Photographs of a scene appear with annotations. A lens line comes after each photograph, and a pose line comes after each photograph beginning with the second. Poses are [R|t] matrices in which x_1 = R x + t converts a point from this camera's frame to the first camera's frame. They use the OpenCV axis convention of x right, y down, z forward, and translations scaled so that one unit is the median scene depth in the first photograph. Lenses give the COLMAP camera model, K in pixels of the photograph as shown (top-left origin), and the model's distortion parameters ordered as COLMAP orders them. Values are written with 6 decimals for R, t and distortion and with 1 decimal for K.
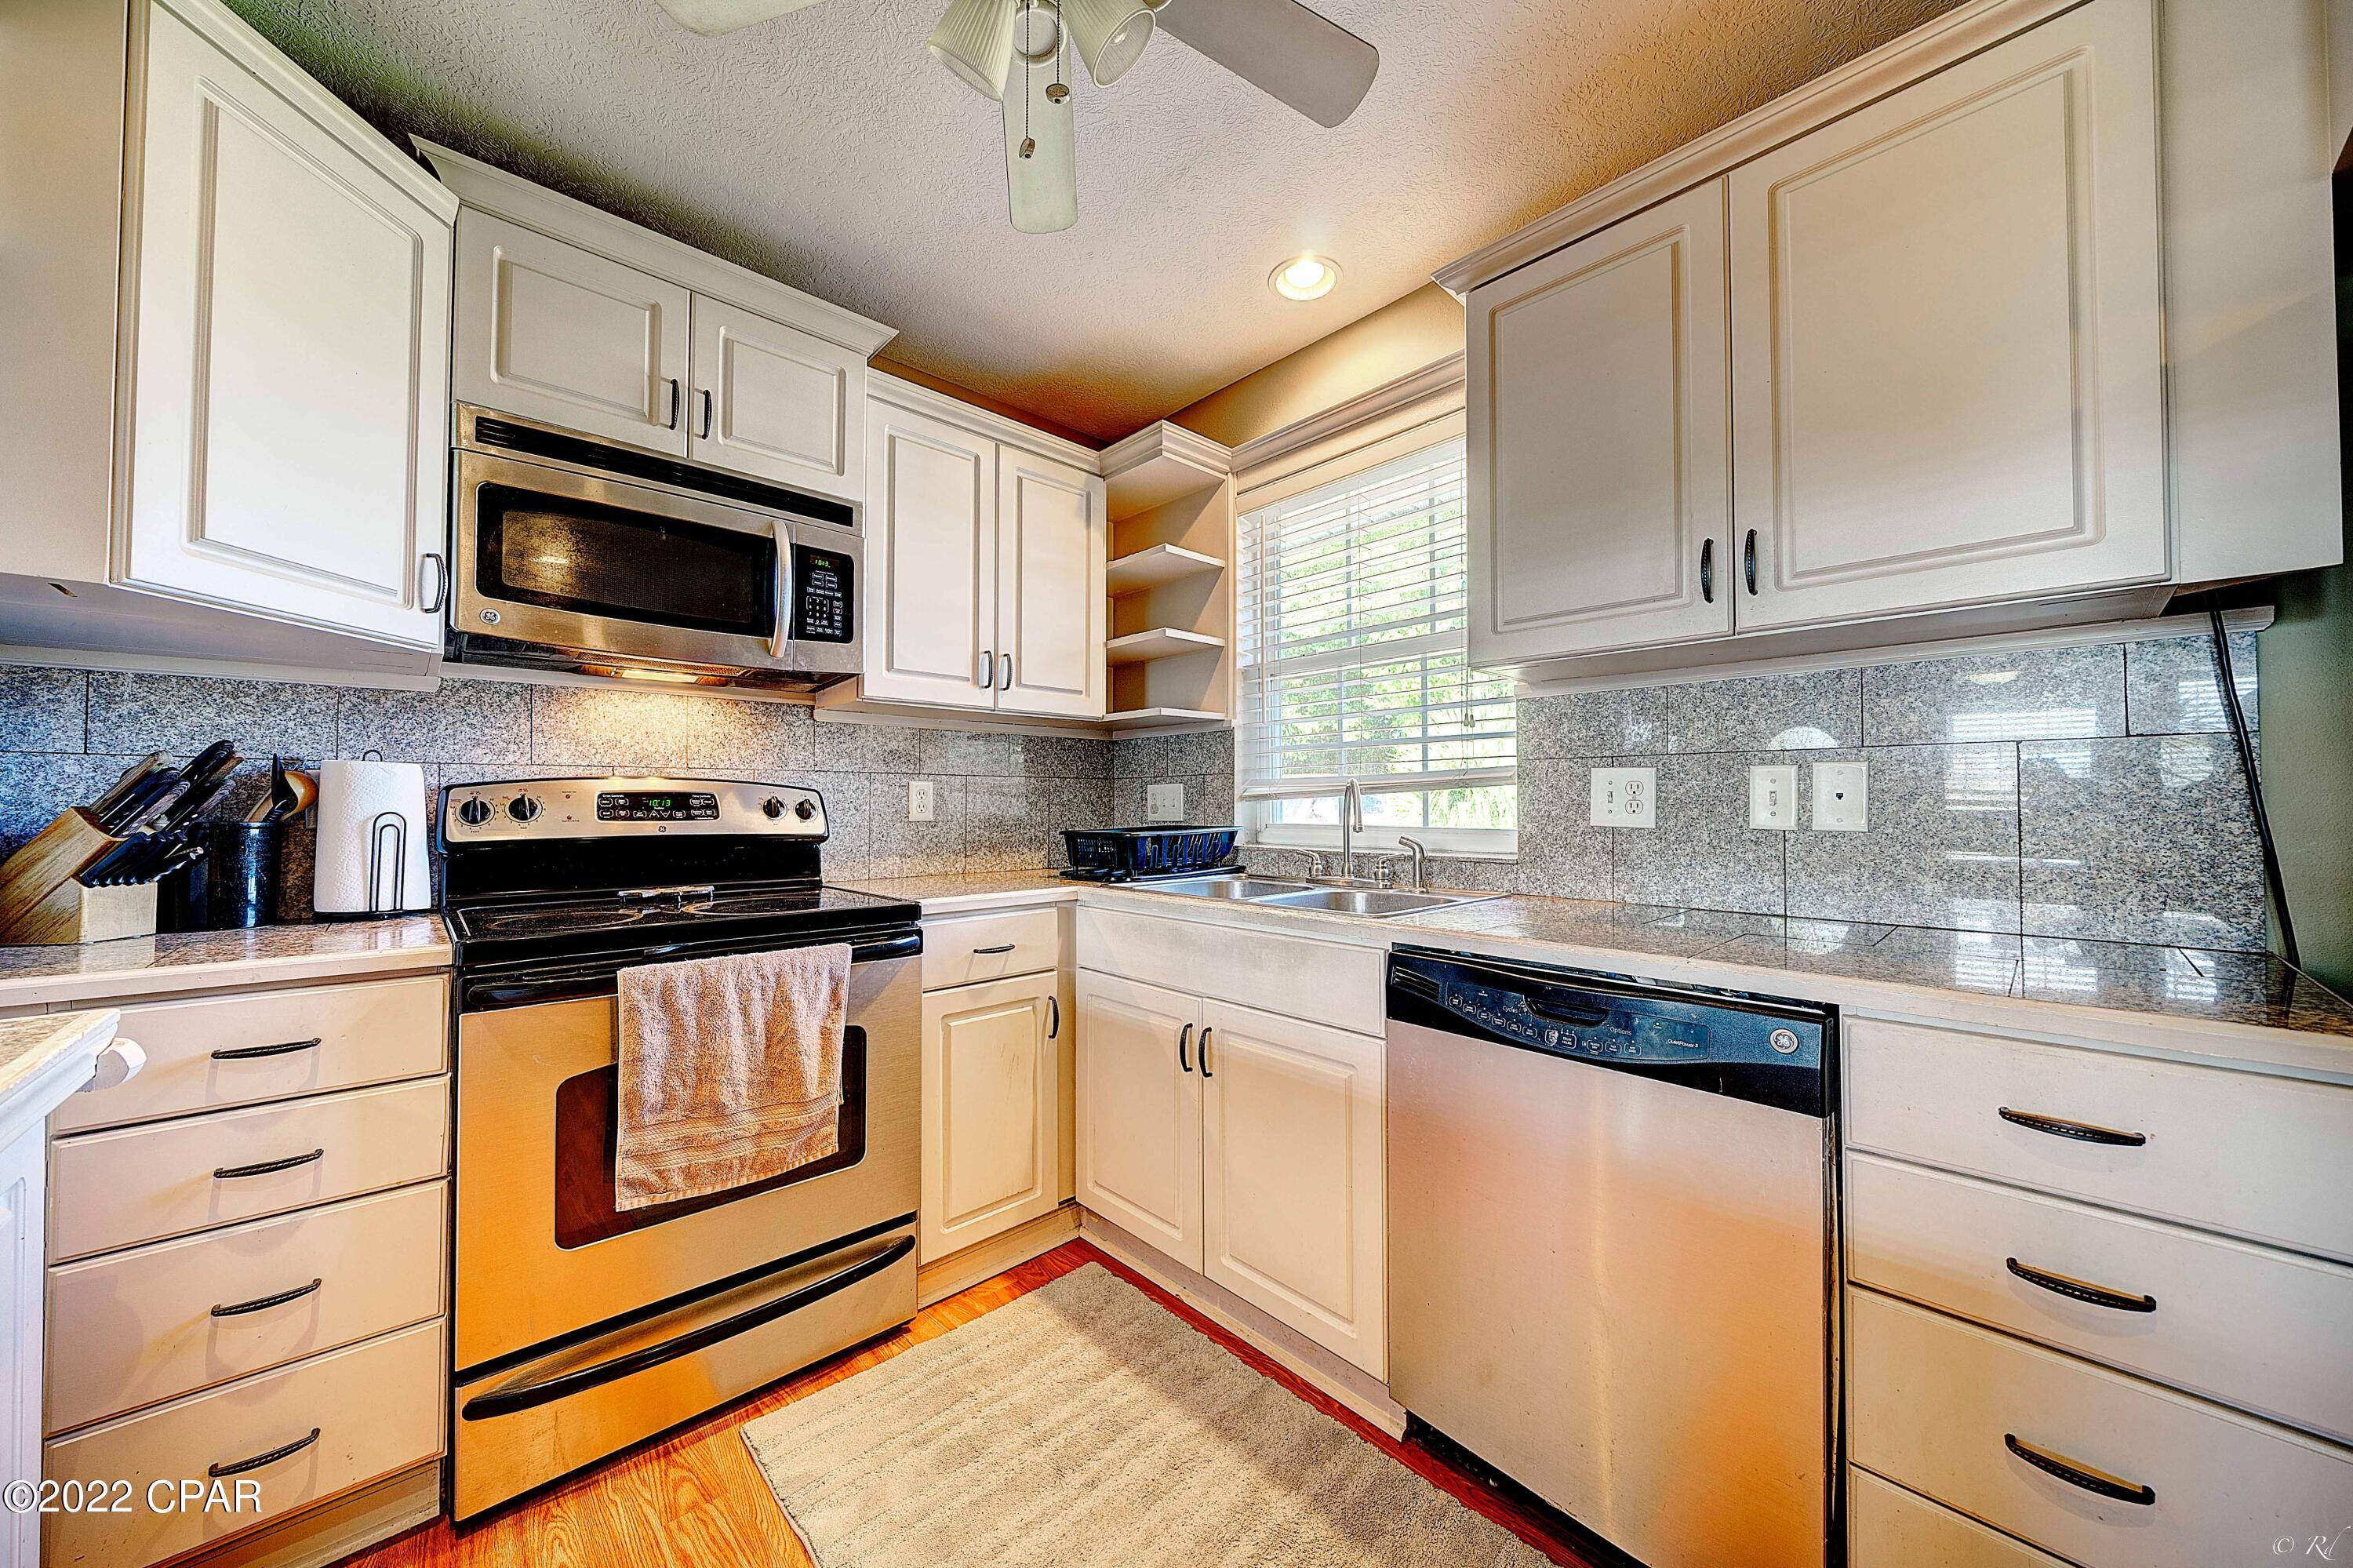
lens RADIAL K [[823.6, 0, 1175.0], [0, 823.6, 790.7], [0, 0, 1]] dist [-0.005397, 0.000171]
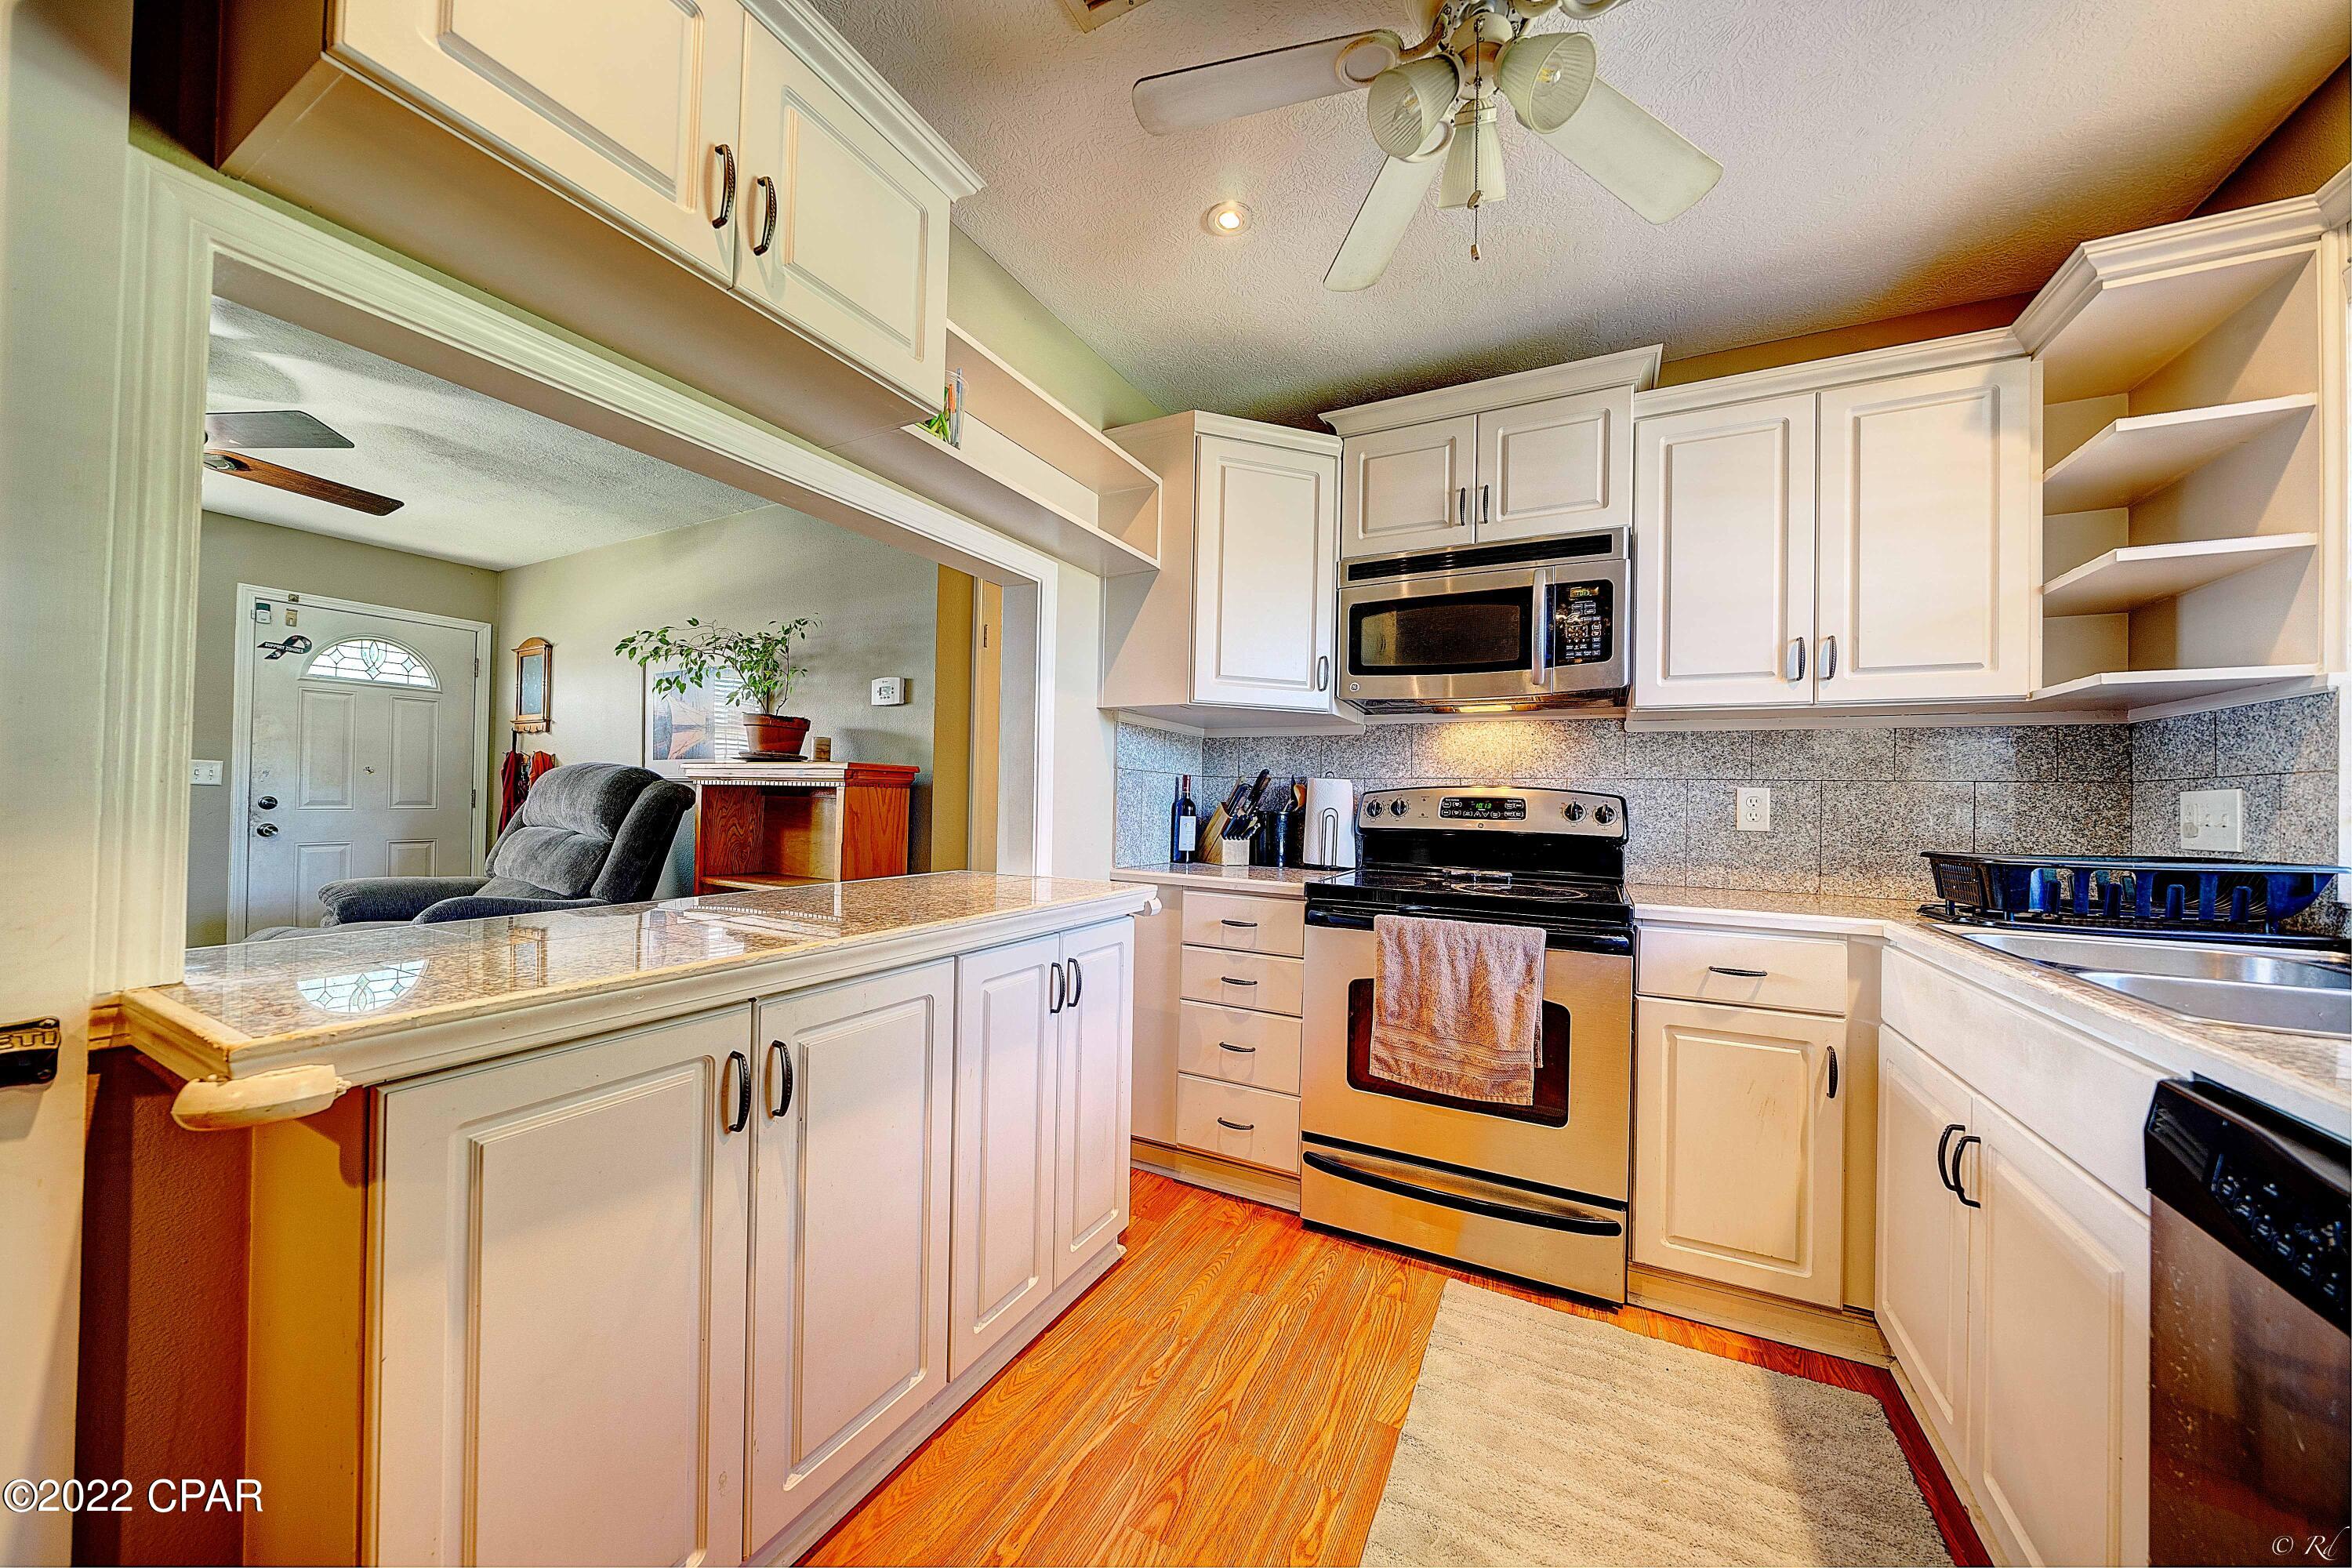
lens RADIAL K [[803.4, 0, 1177.7], [0, 803.4, 789.0], [0, 0, 1]] dist [-0.005956, 0.000290]
pose [[0.335029, -0.004130, -0.942199, 0.444862], [-0.005892, 0.999962, -0.006478, -0.000496], [0.942190, 0.007722, 0.334991, 0.125381]]
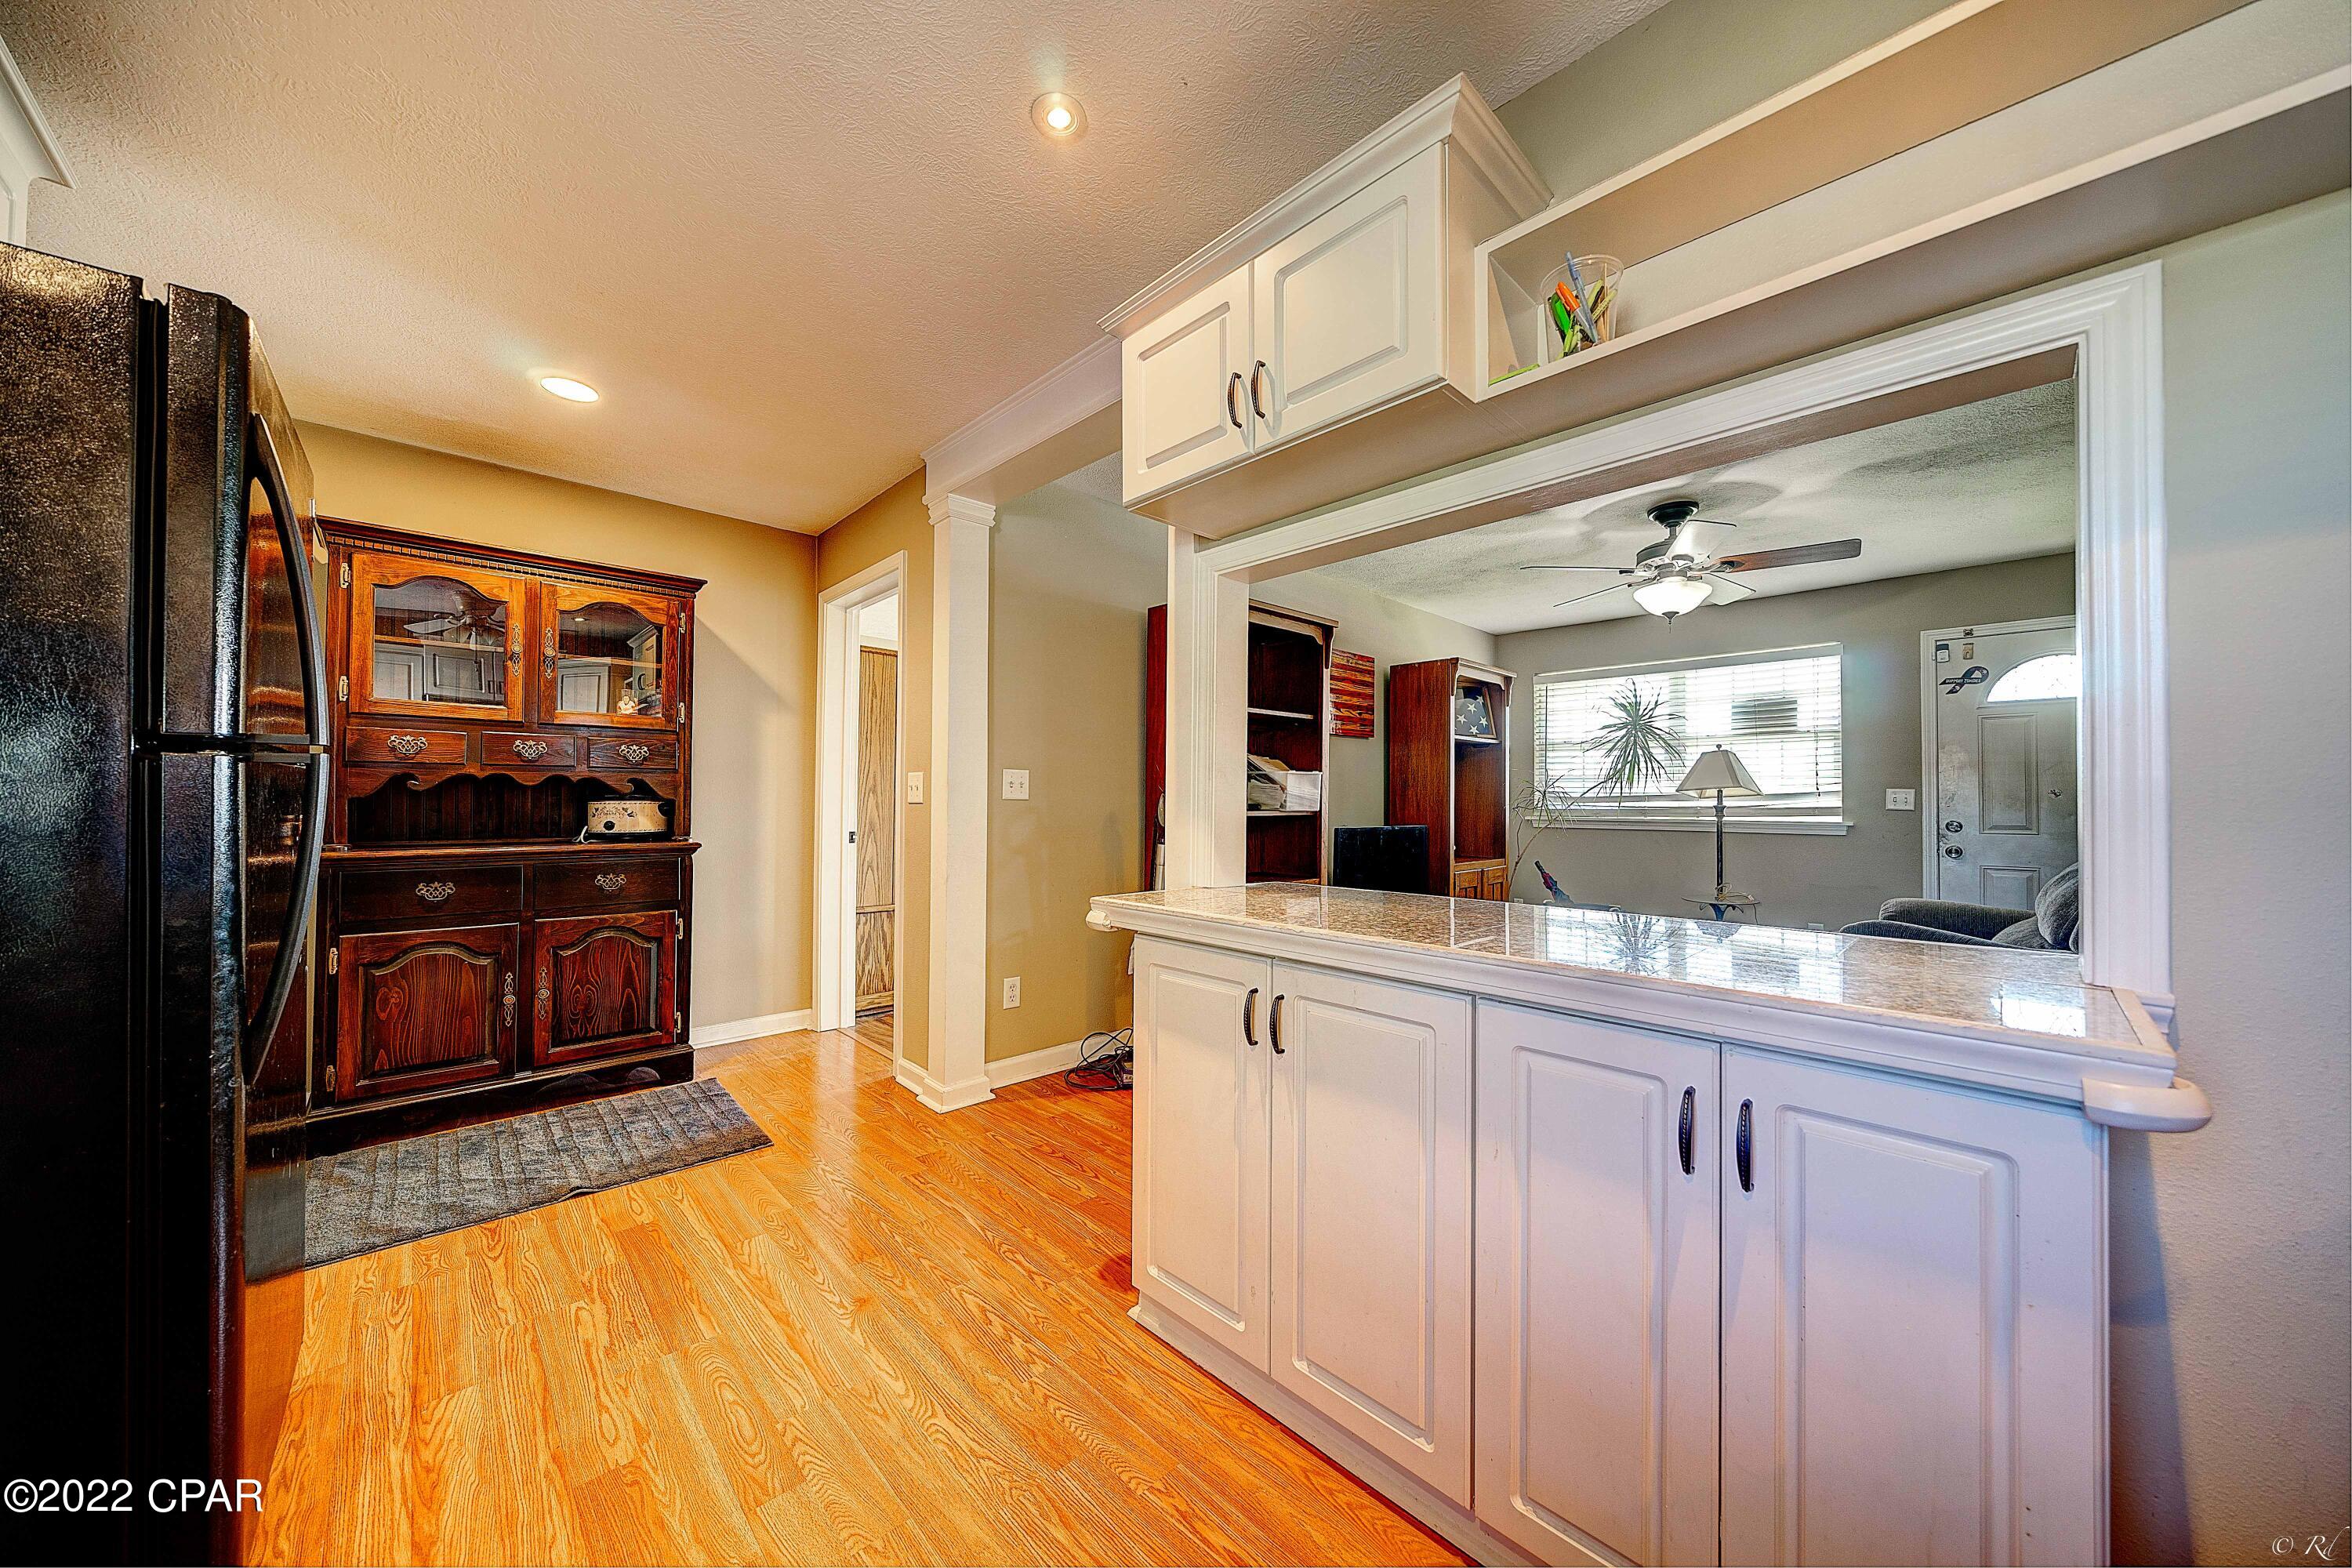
lens RADIAL K [[803.4, 0, 1177.7], [0, 803.4, 789.0], [0, 0, 1]] dist [-0.005956, 0.000290]
pose [[-0.999727, -0.004129, -0.023011, -0.120624], [-0.003403, 0.999497, -0.031523, 0.010440], [0.023129, -0.031436, -0.999238, 0.856046]]
